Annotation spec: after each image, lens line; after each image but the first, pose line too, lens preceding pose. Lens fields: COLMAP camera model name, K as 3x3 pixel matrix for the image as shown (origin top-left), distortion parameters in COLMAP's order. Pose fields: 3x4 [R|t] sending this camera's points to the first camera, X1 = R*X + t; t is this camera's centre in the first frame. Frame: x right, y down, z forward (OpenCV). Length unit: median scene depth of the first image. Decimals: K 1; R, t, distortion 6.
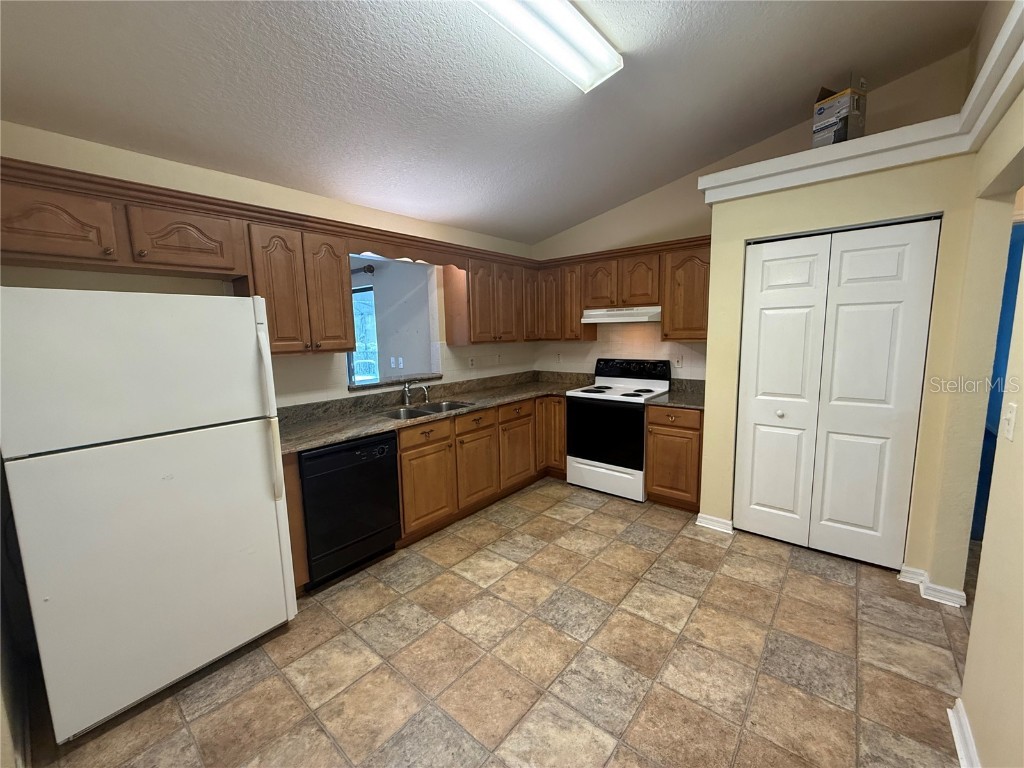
lens RADIAL K [[408.7, 0, 512.0], [0, 408.7, 384.0], [0, 0, 1]] dist [0.001455, 0.000401]
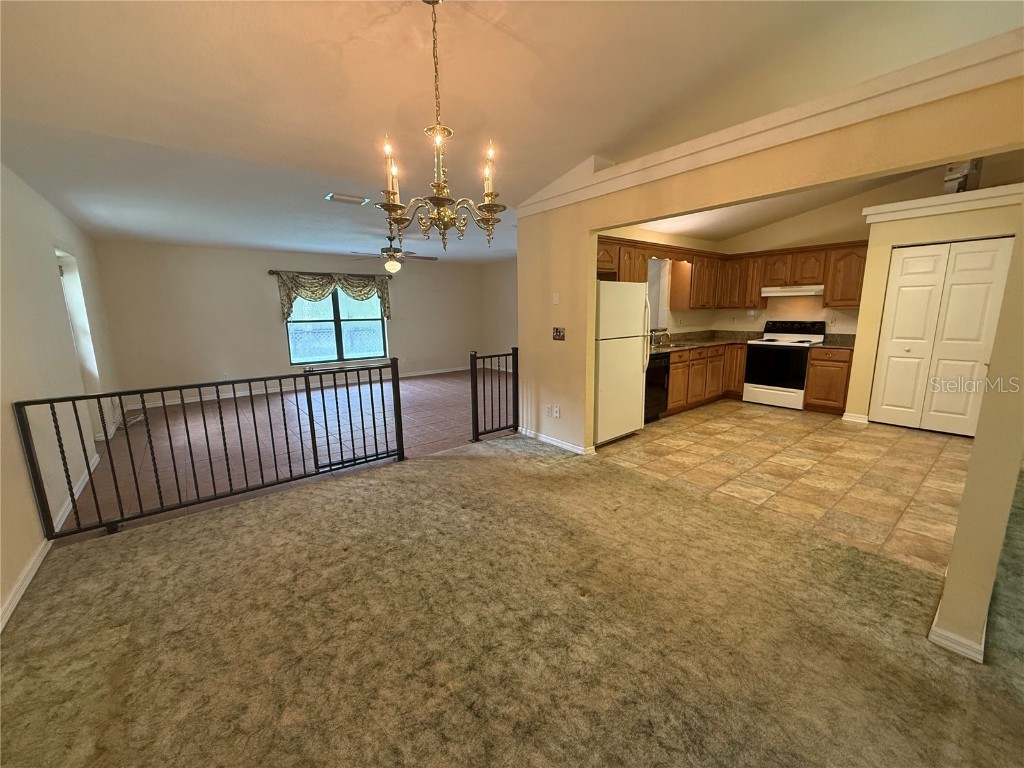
lens RADIAL K [[408.7, 0, 512.0], [0, 408.7, 384.0], [0, 0, 1]] dist [0.001455, 0.000401]
pose [[0.979812, 0.043641, -0.195098, -0.493889], [-0.033223, 0.997858, 0.056359, 0.140649], [0.197140, -0.048739, 0.979163, -0.799440]]
